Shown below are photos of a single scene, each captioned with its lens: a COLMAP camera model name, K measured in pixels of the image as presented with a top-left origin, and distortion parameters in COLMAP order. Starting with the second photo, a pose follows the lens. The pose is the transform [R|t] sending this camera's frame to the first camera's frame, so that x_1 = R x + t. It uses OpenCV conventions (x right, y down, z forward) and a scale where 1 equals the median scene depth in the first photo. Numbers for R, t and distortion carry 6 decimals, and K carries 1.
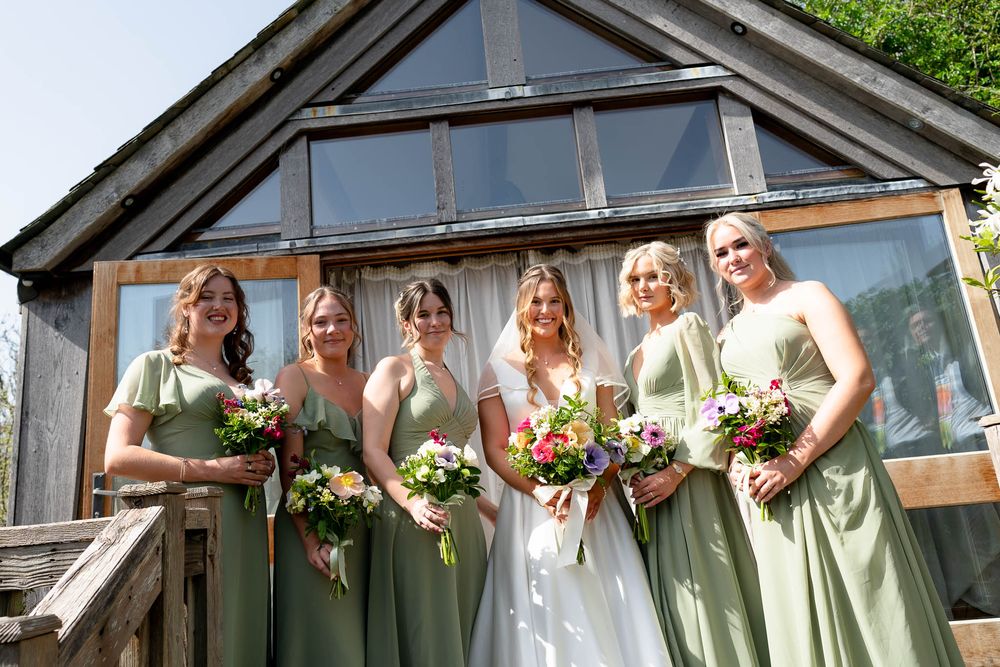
lens RADIAL K [[737.6, 0, 490.5], [0, 737.6, 329.0], [0, 0, 1]] dist [-0.008173, 0.002127]
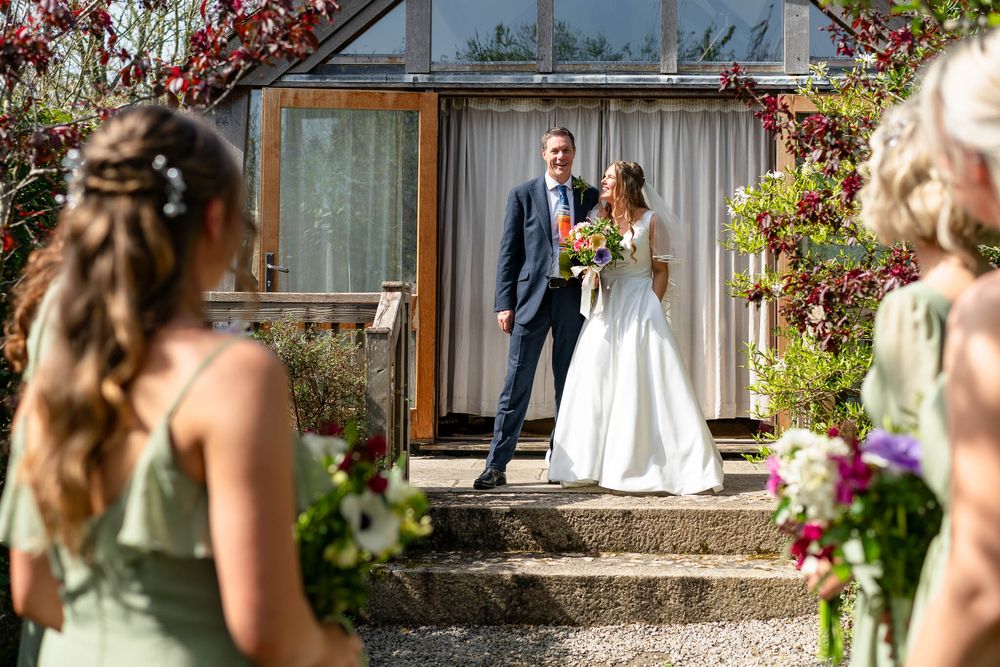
lens RADIAL K [[1569.9, 0, 499.8], [0, 1569.9, 333.0], [0, 0, 1]] dist [0.013148, 0.000000]
pose [[0.993070, 0.094947, -0.069254, 0.088386], [-0.073769, 0.962357, 0.261585, -0.402861], [0.091484, -0.254664, 0.962693, -1.593406]]
